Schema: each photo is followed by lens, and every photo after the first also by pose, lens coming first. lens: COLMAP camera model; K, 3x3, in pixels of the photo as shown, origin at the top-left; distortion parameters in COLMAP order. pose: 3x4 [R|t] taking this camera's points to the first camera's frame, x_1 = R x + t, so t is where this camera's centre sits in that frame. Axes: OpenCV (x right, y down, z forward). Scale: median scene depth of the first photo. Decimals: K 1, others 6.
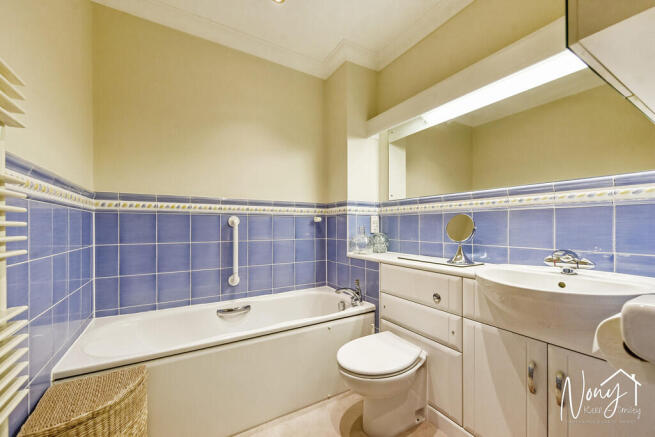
lens RADIAL K [[263.3, 0, 322.1], [0, 263.3, 223.5], [0, 0, 1]] dist [-0.003160, -0.002264]
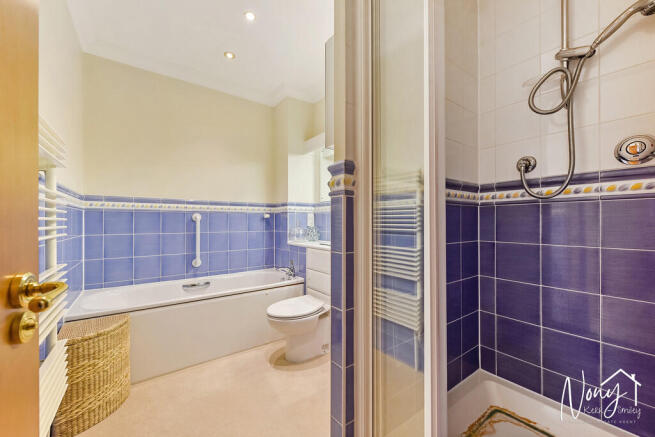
lens RADIAL K [[263.3, 0, 333.8], [0, 263.3, 218.1], [0, 0, 1]] dist [-0.003160, -0.002264]
pose [[0.993023, 0.002951, 0.117888, 0.187574], [-0.002566, 0.999991, -0.003419, -0.001835], [-0.117897, 0.003092, 0.993021, -0.377704]]
